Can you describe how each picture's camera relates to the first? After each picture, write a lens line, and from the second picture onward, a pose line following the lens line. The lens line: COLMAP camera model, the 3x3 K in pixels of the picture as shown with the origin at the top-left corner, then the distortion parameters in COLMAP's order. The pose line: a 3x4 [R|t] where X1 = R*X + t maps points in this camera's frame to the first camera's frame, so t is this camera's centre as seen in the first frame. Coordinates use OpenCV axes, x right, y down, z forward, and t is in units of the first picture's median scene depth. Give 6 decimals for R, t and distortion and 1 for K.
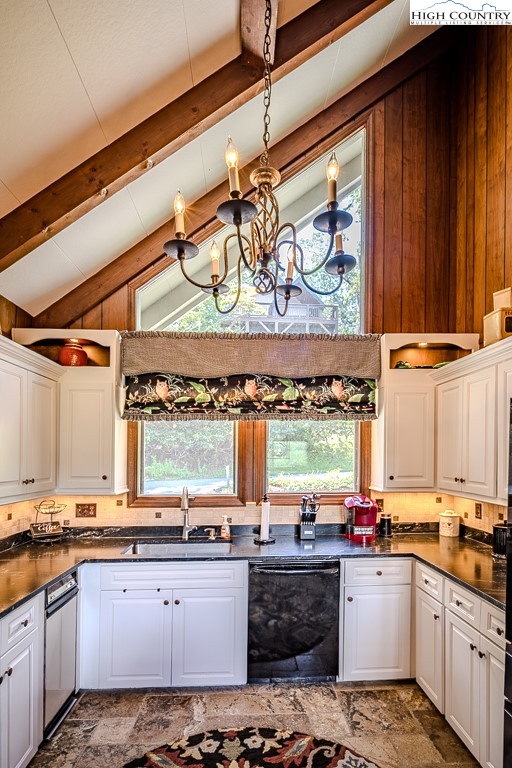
lens RADIAL K [[380.1, 0, 264.8], [0, 380.1, 456.7], [0, 0, 1]] dist [0.001547, -0.002305]
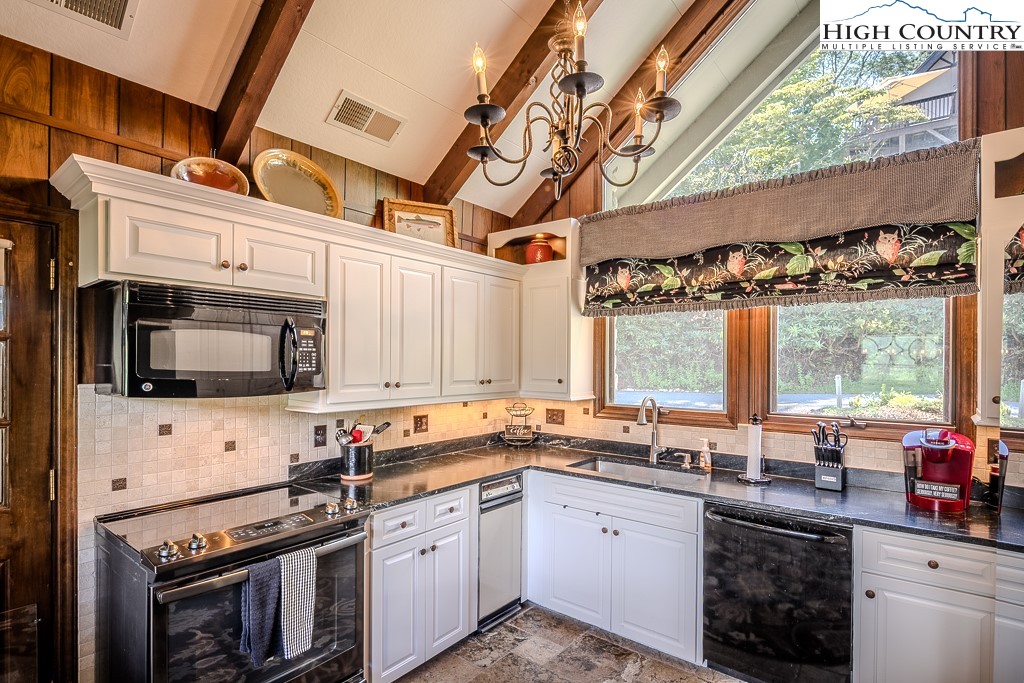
lens RADIAL K [[506.8, 0, 520.3], [0, 506.8, 358.2], [0, 0, 1]] dist [0.001547, -0.002305]
pose [[0.753603, 0.004435, -0.657315, 0.287574], [-0.006071, 0.999982, -0.000214, 0.000541], [0.657302, 0.004152, 0.753616, 0.017424]]
